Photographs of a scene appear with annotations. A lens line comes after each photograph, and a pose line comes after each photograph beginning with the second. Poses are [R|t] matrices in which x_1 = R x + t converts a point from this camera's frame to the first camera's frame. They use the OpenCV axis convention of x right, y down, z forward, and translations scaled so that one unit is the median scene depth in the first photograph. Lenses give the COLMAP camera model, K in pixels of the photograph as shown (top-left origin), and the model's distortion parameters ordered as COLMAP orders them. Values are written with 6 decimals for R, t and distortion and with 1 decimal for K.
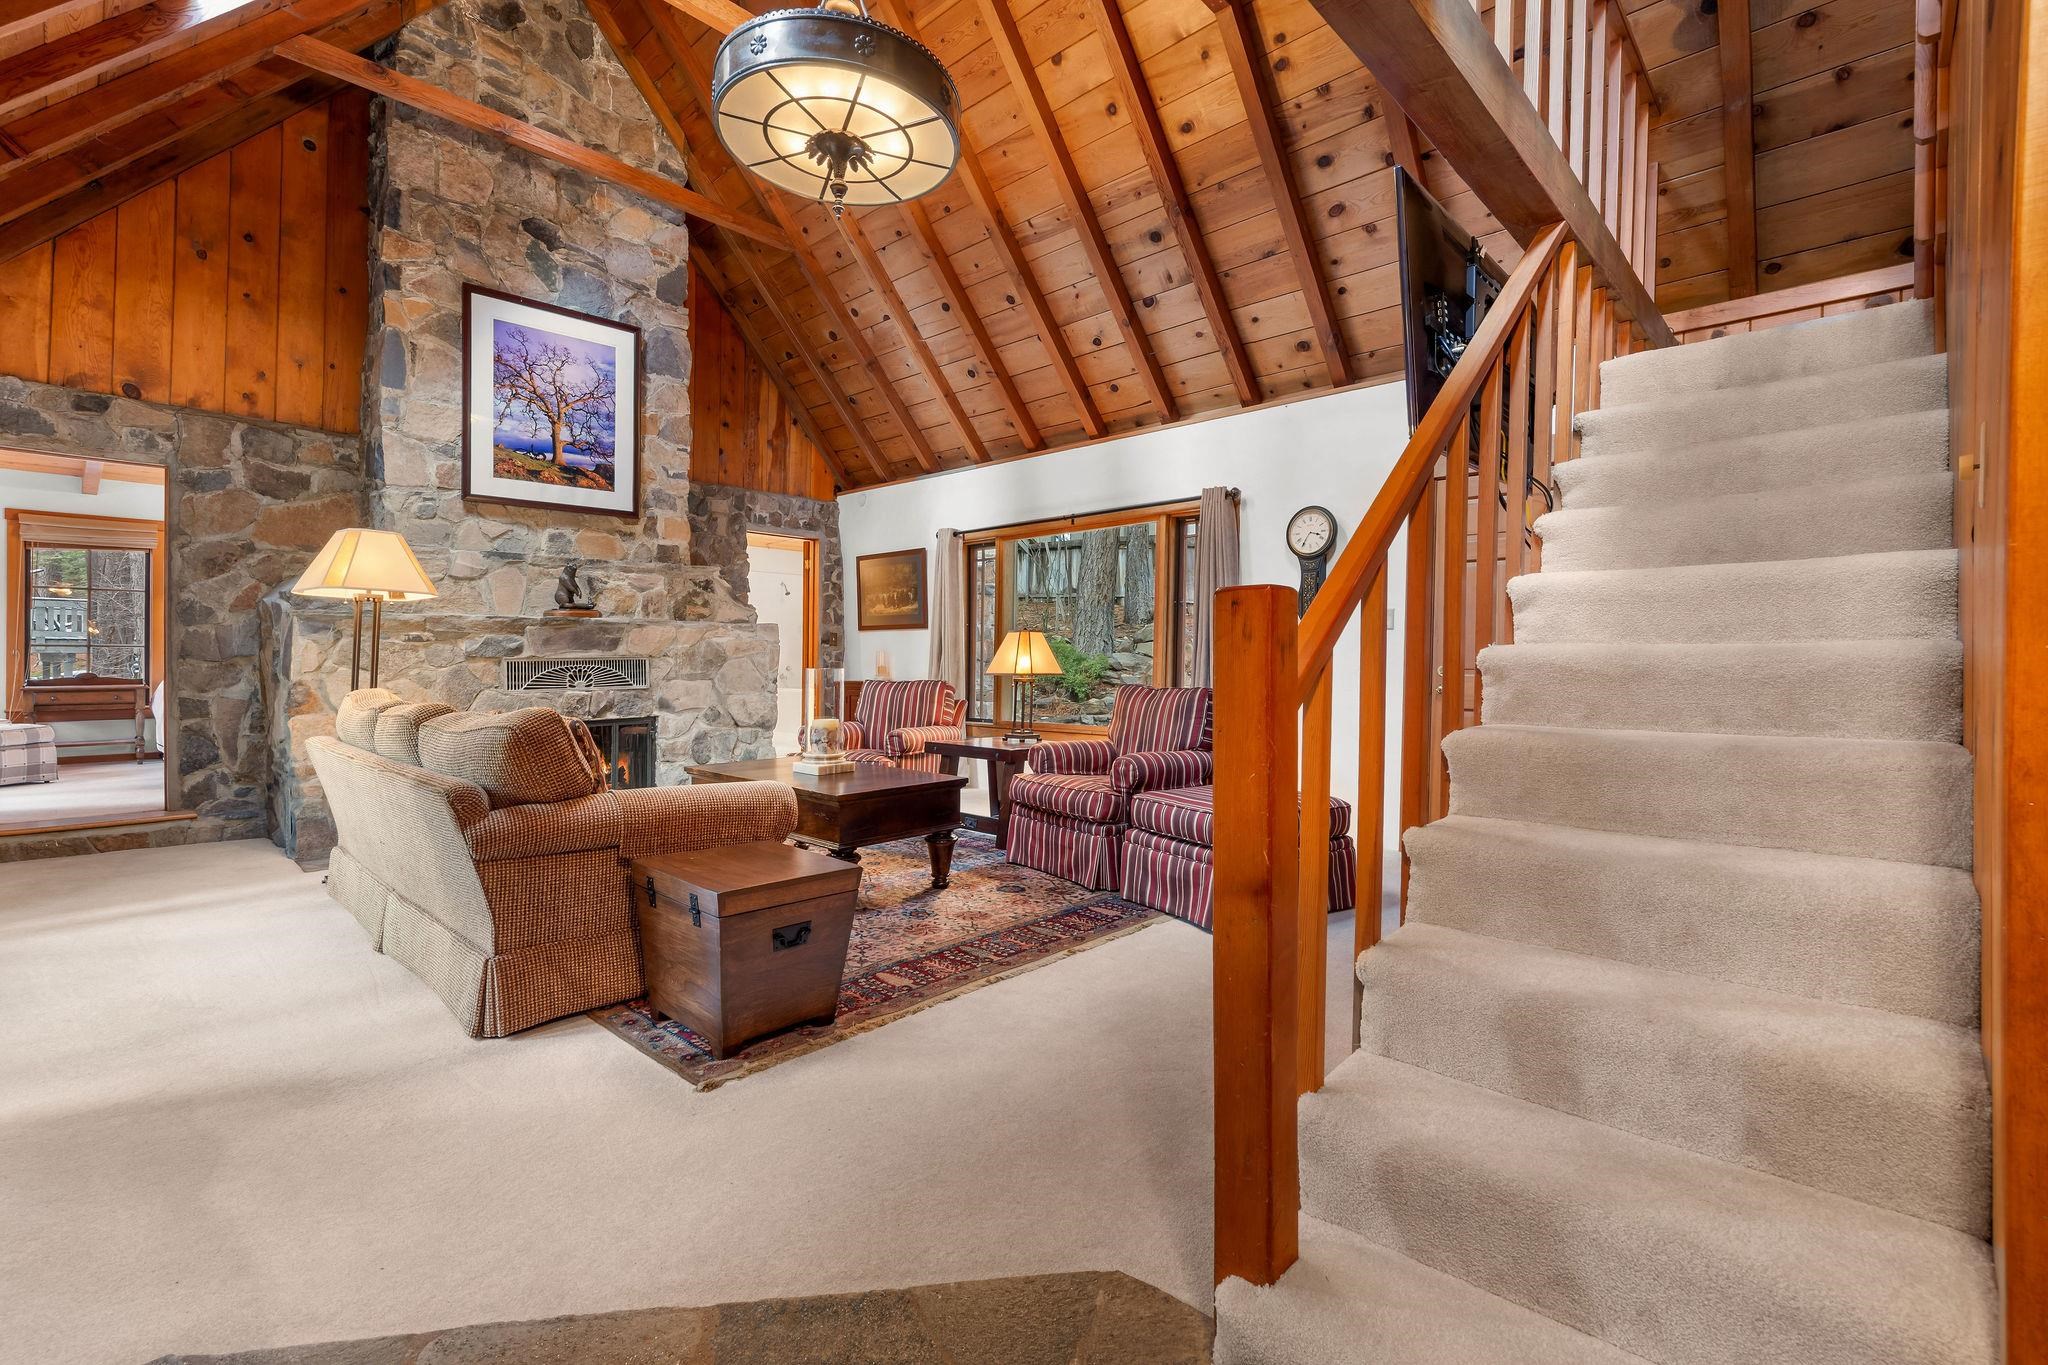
lens RADIAL K [[893.6, 0, 1028.5], [0, 893.6, 645.4], [0, 0, 1]] dist [0.011001, -0.000452]
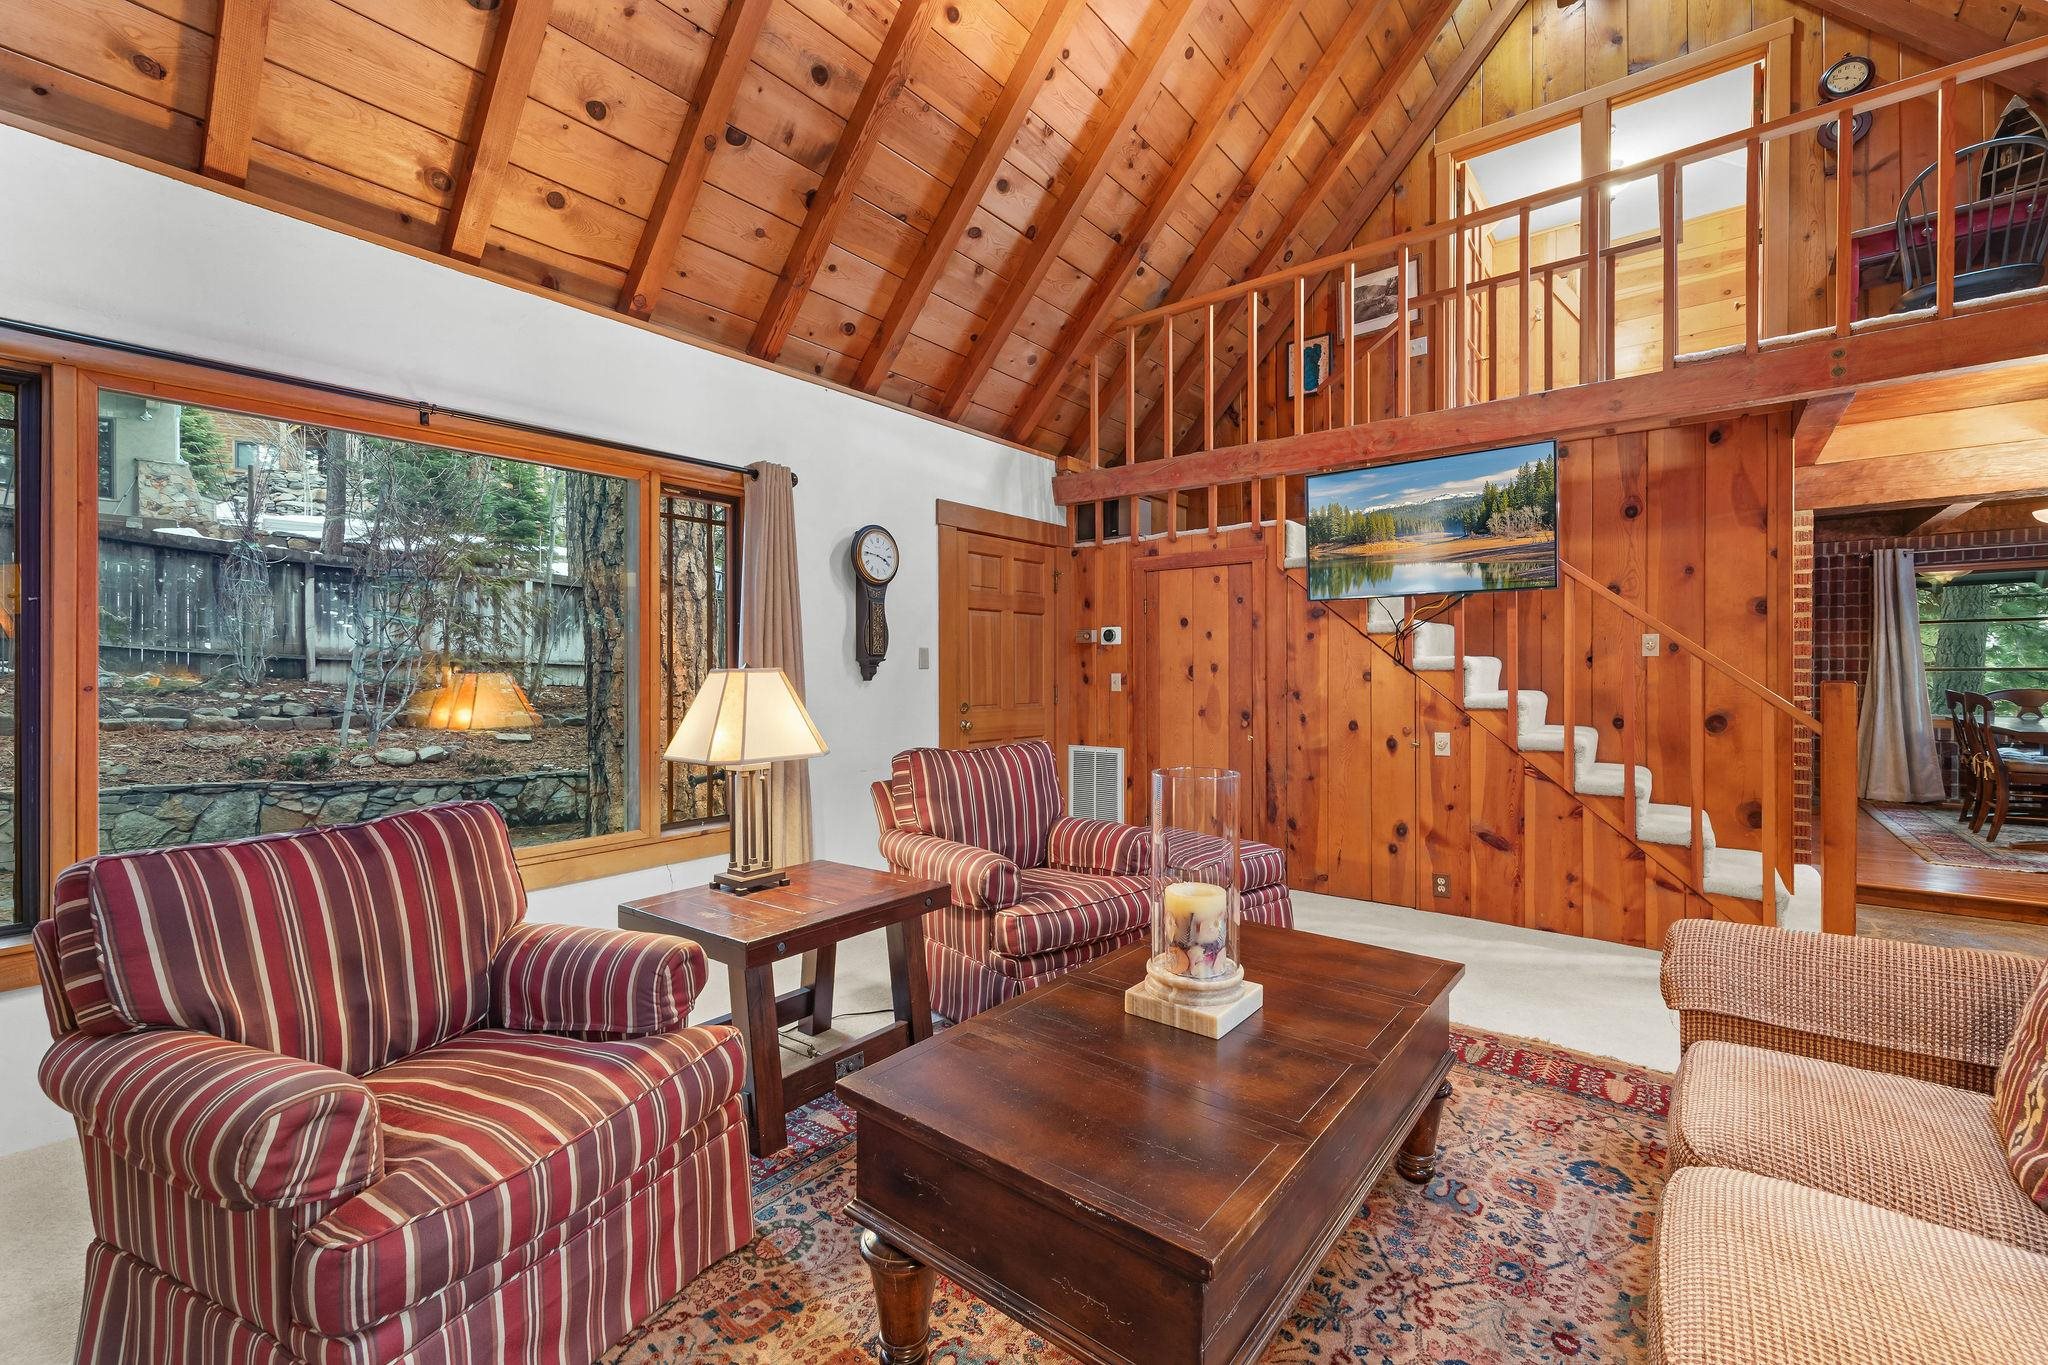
lens RADIAL K [[858.5, 0, 992.8], [0, 858.5, 680.9], [0, 0, 1]] dist [0.000505, -0.000046]
pose [[-0.071236, -0.025530, 0.997133, -0.453795], [-0.014351, 0.999595, 0.024568, -0.023316], [-0.997356, -0.012560, -0.071574, 0.805231]]
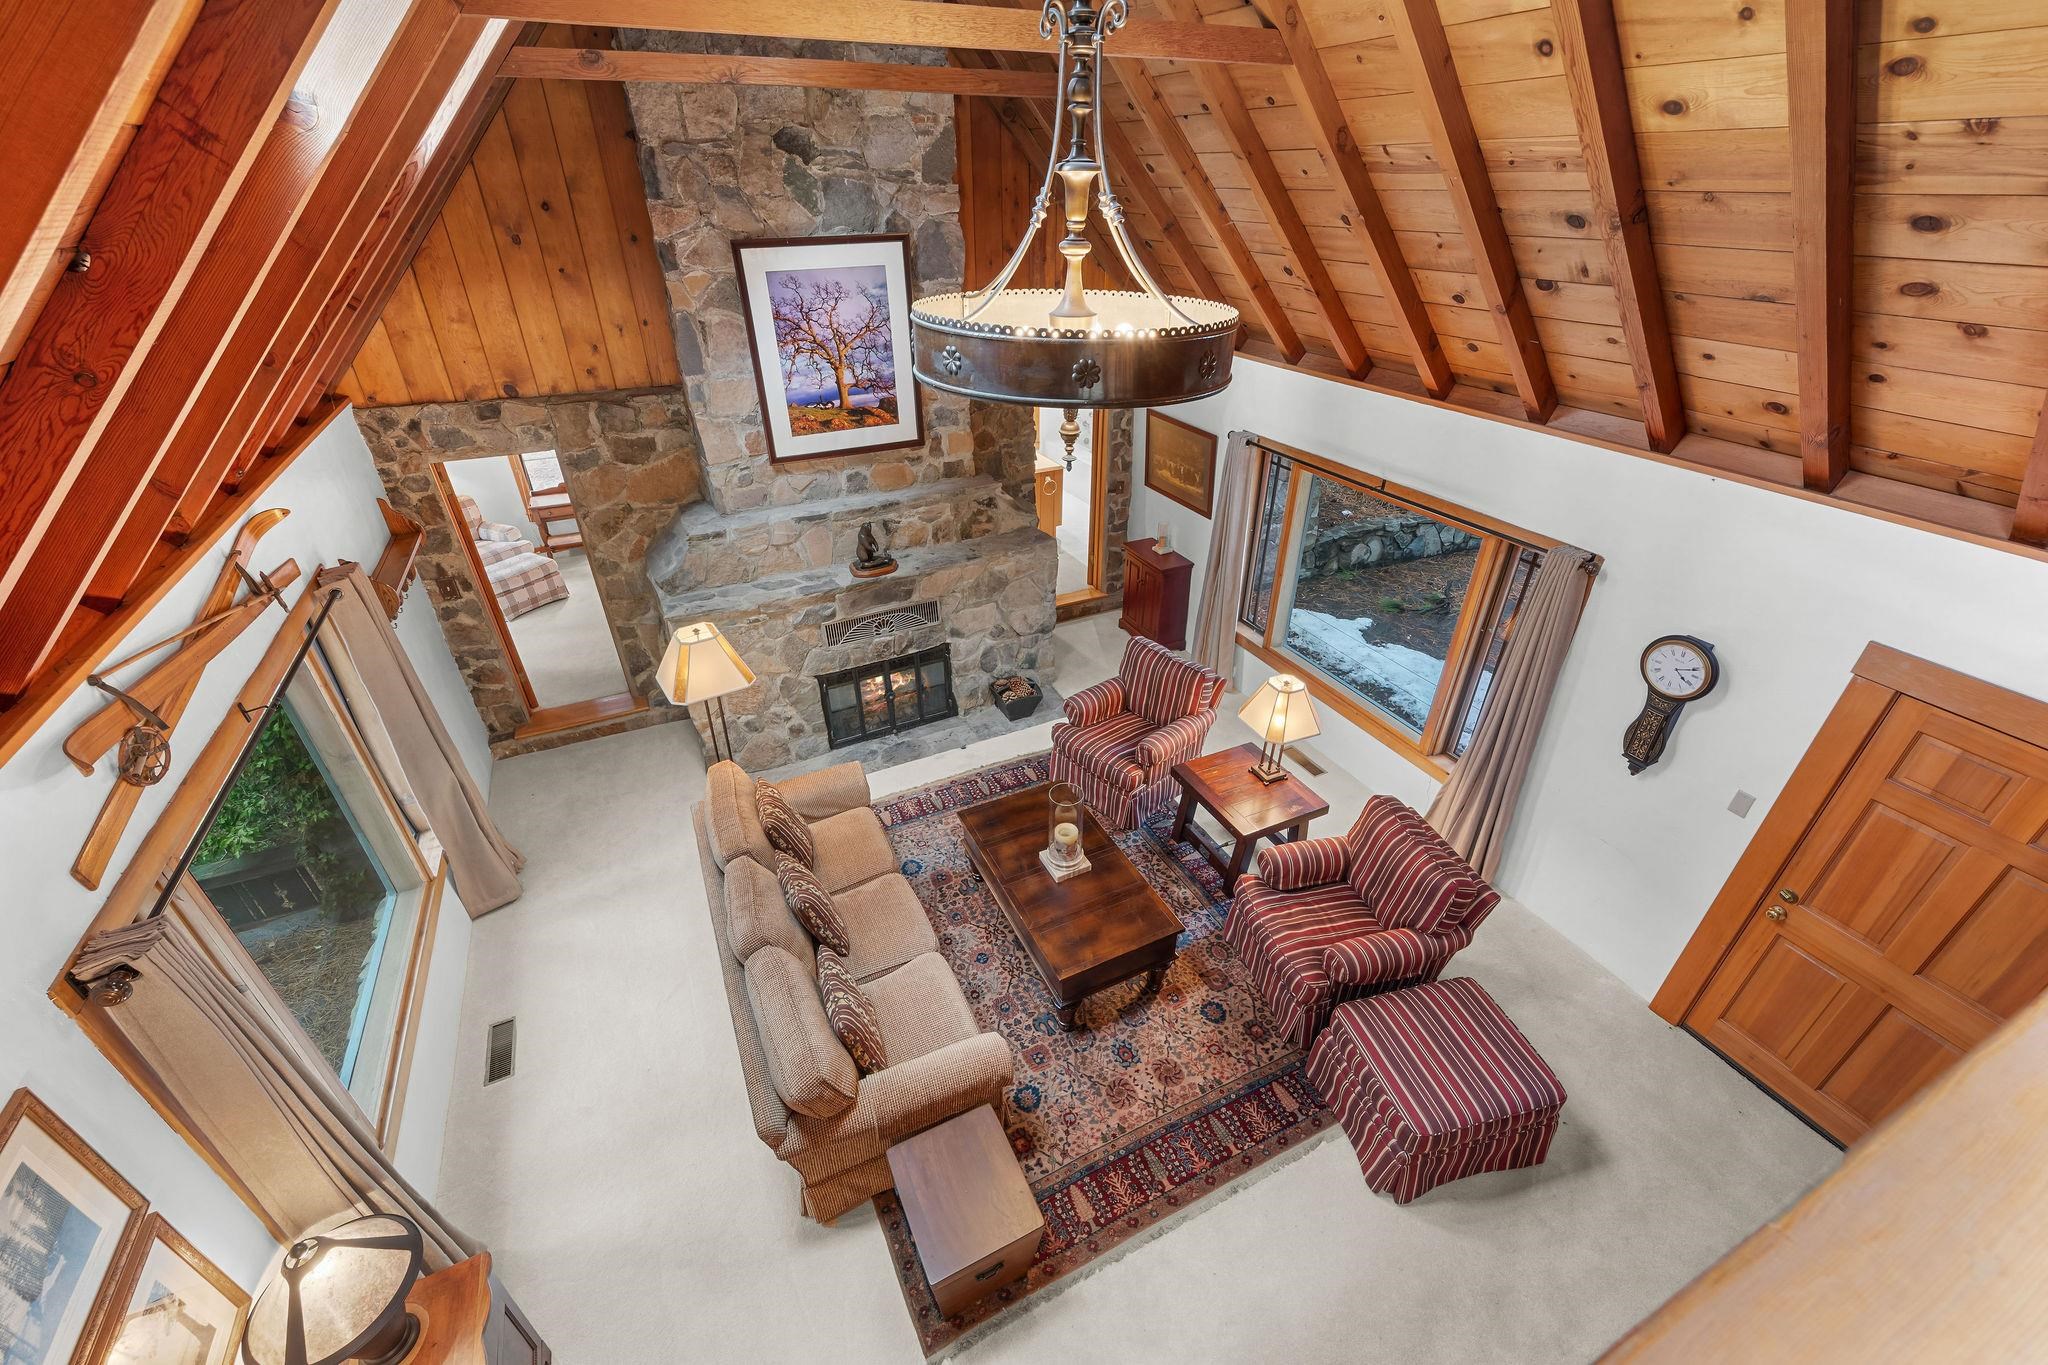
lens RADIAL K [[828.5, 0, 1024.0], [0, 828.5, 682.5], [0, 0, 1]] dist [0.012955, -0.000486]
pose [[0.934075, 0.168292, -0.314931, 0.012069], [0.018644, 0.857782, 0.513675, -0.427976], [0.356590, -0.485683, 0.798095, 0.177254]]
